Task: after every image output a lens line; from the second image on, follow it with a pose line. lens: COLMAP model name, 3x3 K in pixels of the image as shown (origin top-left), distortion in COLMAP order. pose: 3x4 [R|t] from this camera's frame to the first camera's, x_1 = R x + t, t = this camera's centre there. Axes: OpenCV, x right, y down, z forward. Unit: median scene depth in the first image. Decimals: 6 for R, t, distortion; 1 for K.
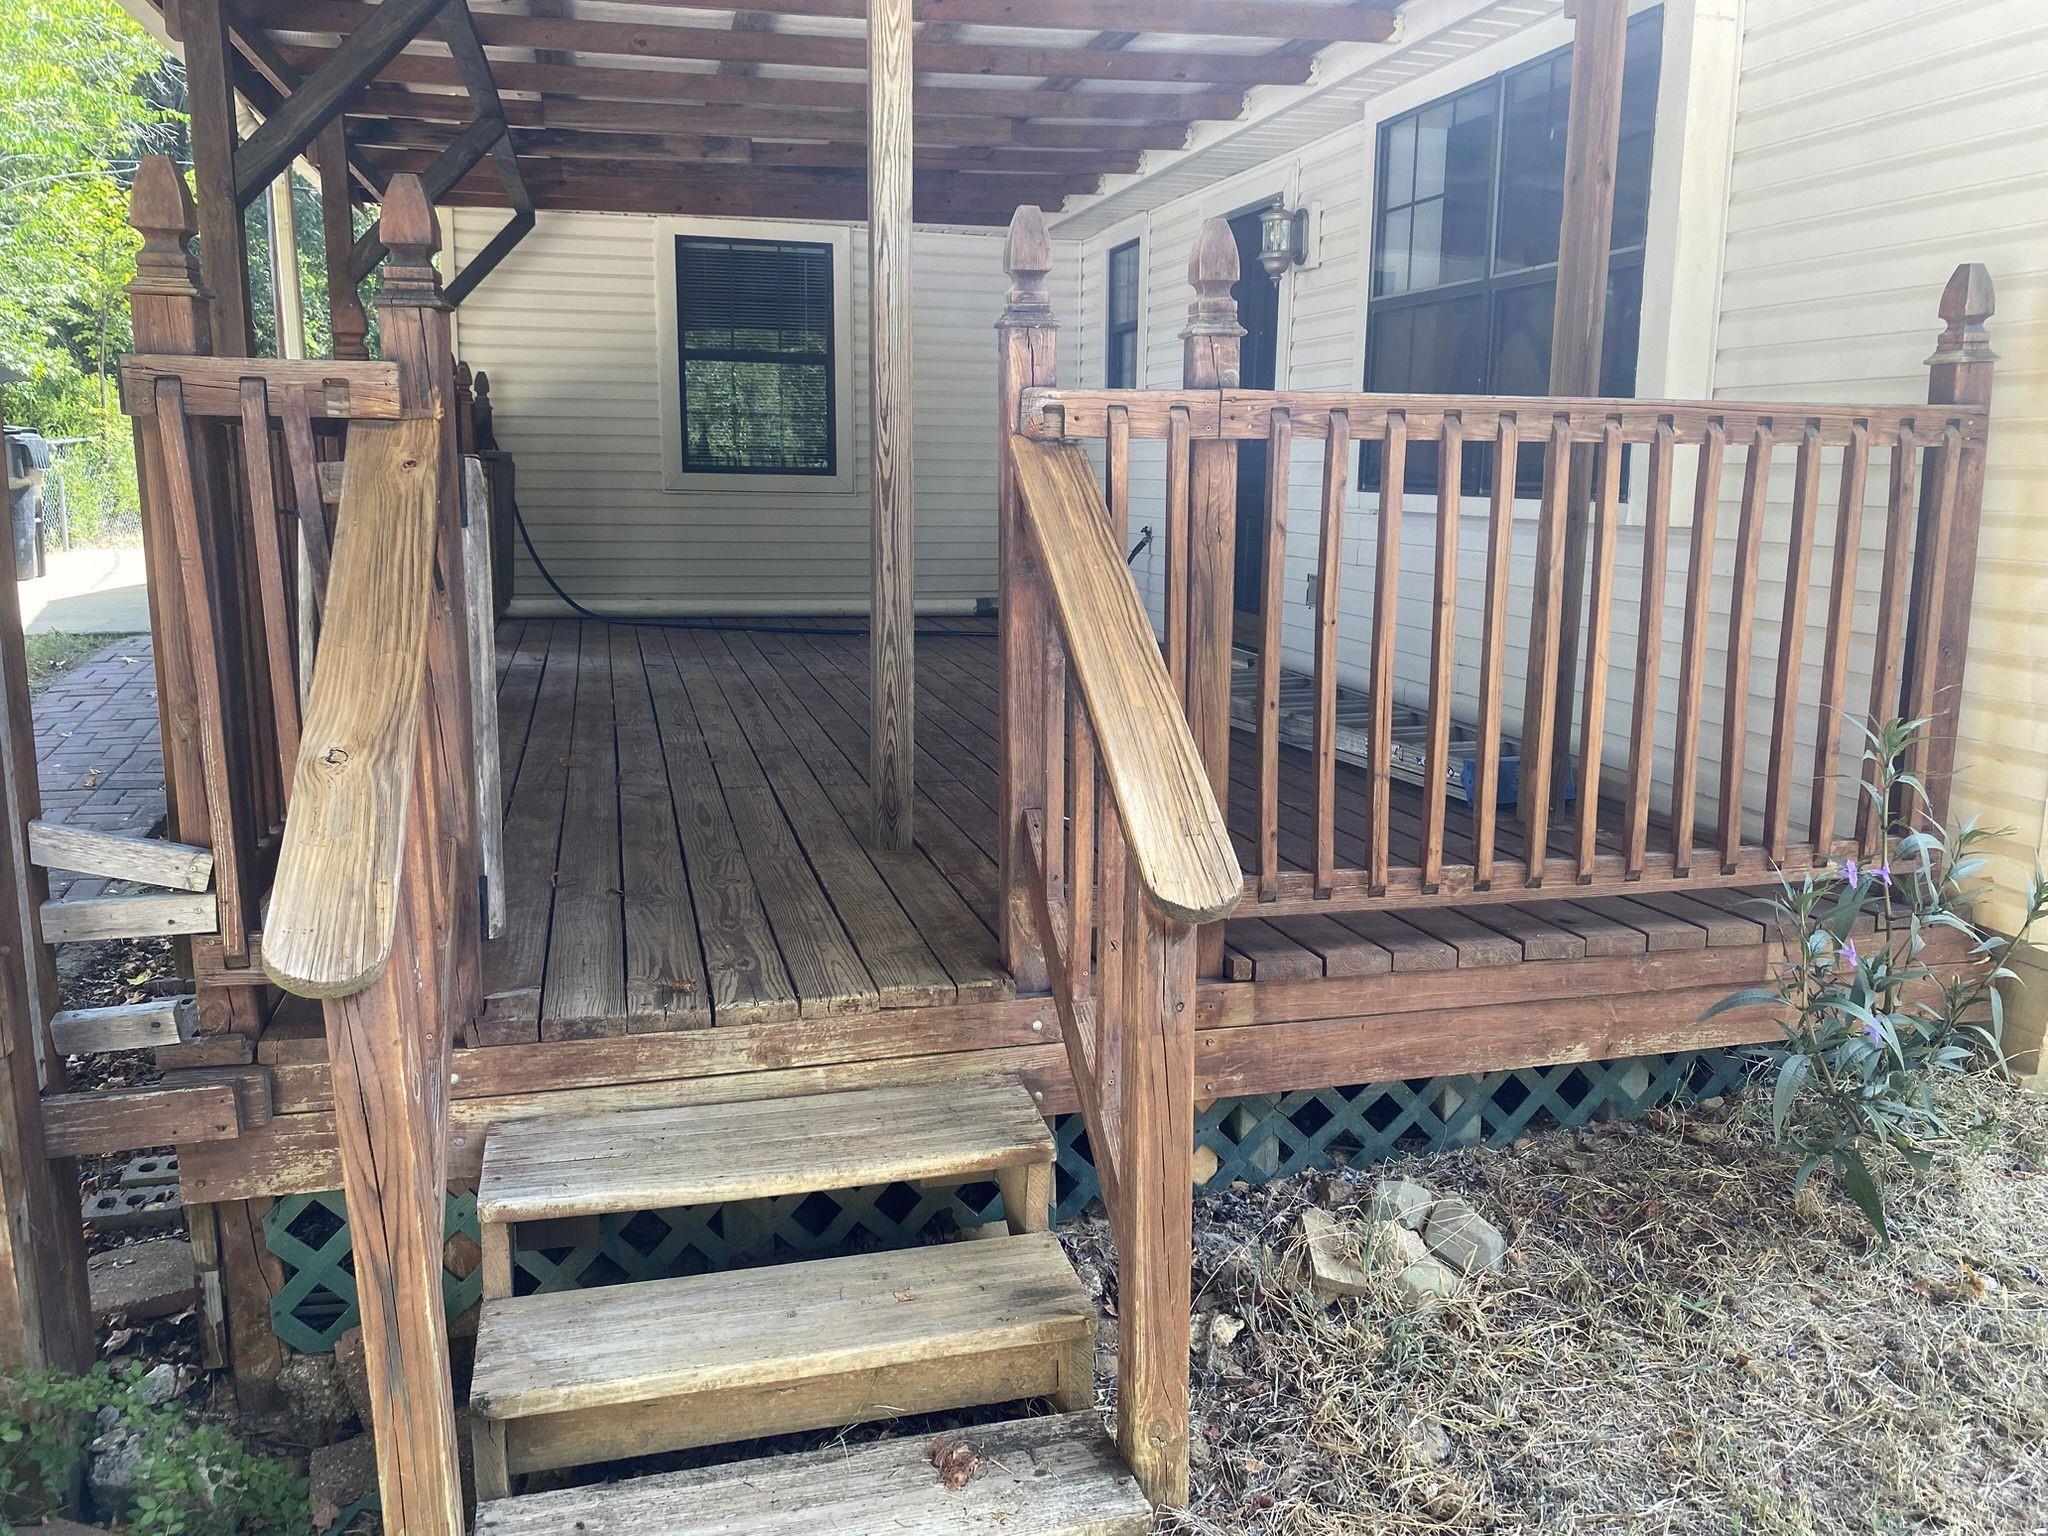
lens RADIAL K [[1581.1, 0, 1027.5], [0, 1581.1, 766.0], [0, 0, 1]] dist [0.084661, -0.104241]
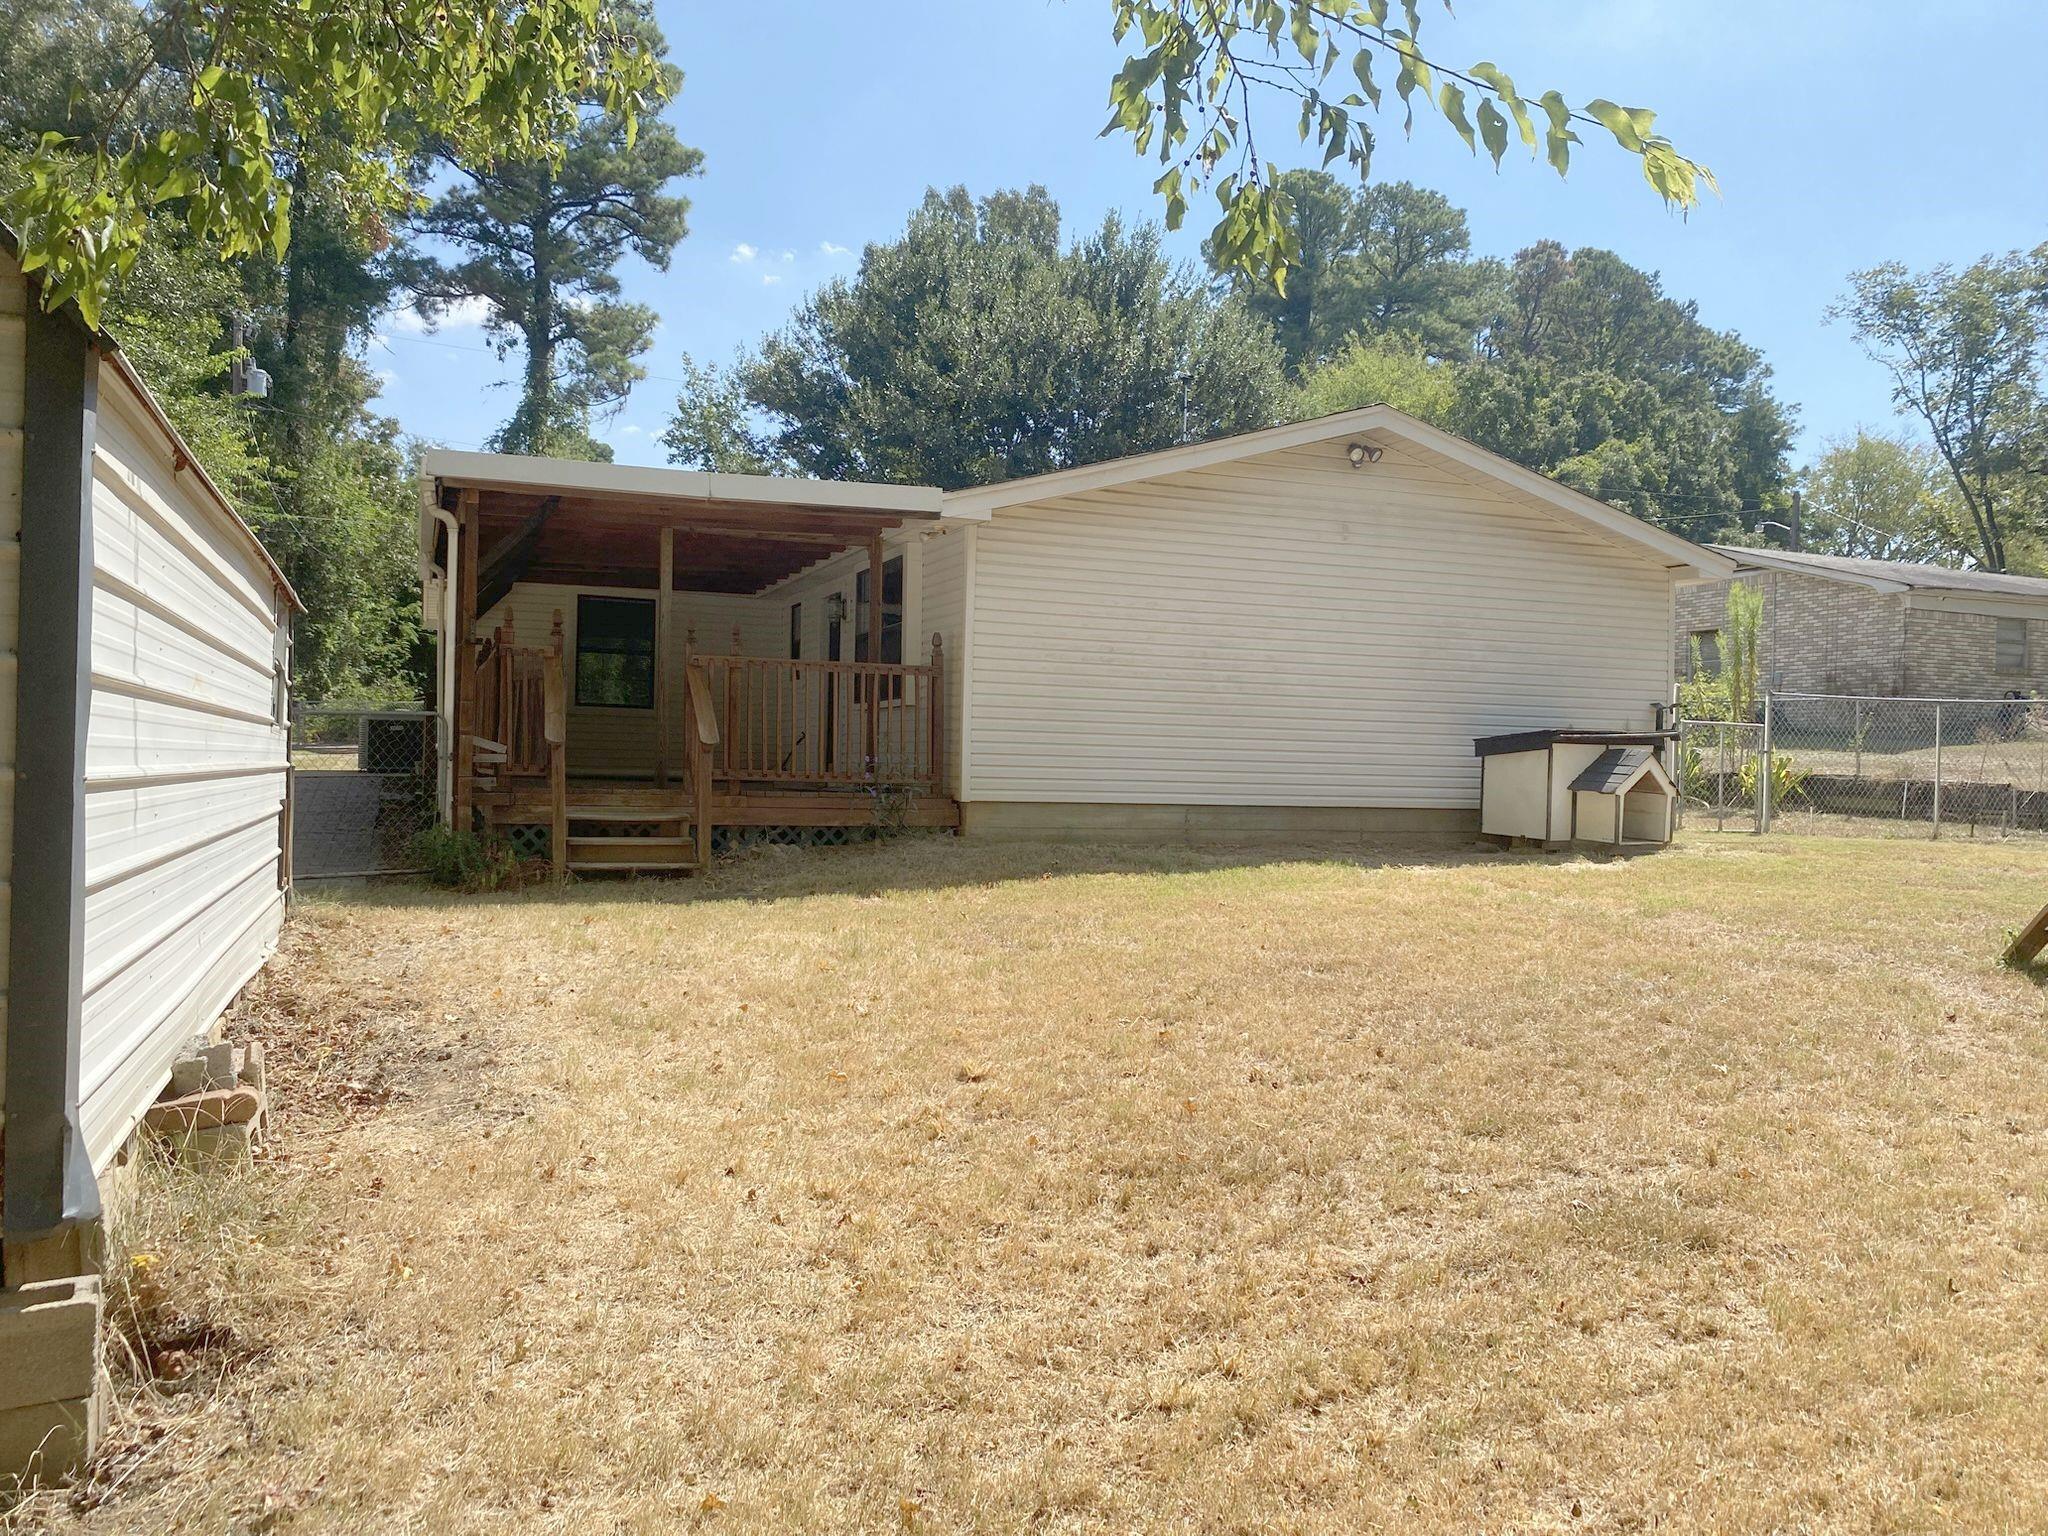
lens RADIAL K [[1581.1, 0, 1022.9], [0, 1581.1, 766.5], [0, 0, 1]] dist [0.084661, -0.104241]
pose [[0.994756, 0.006765, 0.102056, 0.398655], [0.012363, 0.982541, -0.185633, 0.763840], [-0.101530, 0.185921, 0.977305, -2.829234]]
